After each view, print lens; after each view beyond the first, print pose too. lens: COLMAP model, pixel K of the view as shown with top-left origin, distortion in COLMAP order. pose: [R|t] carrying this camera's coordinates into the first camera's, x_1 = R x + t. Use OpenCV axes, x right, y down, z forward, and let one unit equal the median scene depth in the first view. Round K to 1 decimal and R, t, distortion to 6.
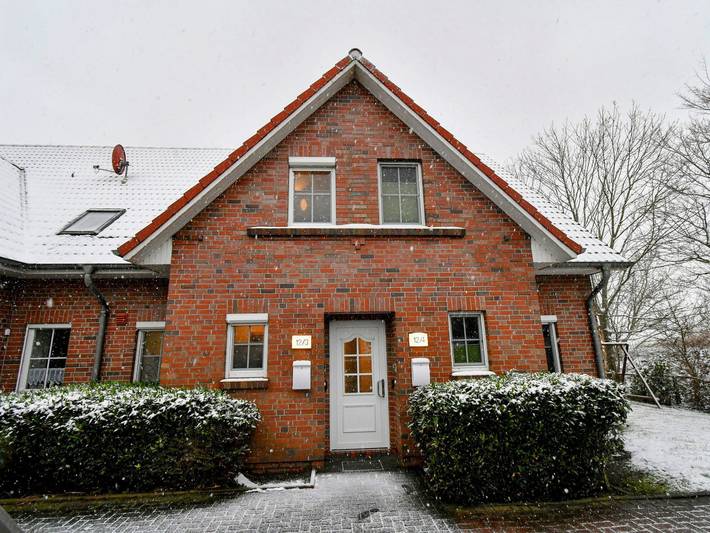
lens RADIAL K [[365.5, 0, 355.0], [0, 365.5, 266.5], [0, 0, 1]] dist [0.013803, 0.000343]
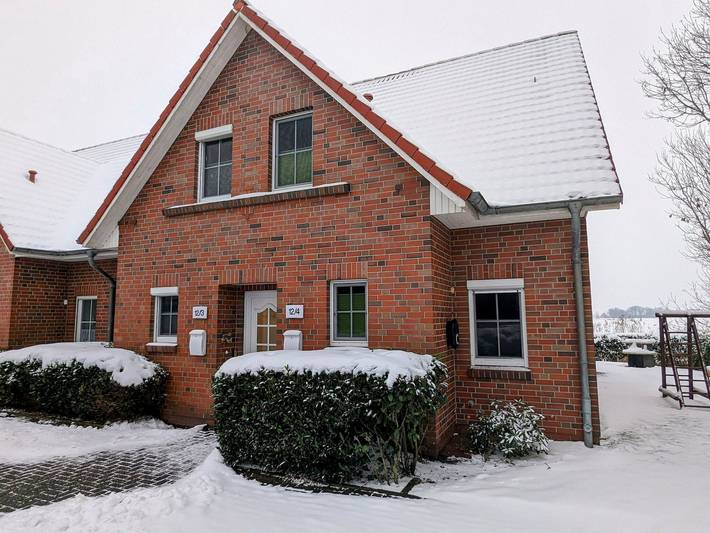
lens RADIAL K [[452.3, 0, 355.0], [0, 452.3, 266.5], [0, 0, 1]] dist [0.006404, 0.000500]
pose [[0.879465, -0.038229, -0.474425, 0.823784], [0.090924, 0.991907, 0.088621, -0.002984], [0.467198, -0.121076, 0.875824, 0.064566]]
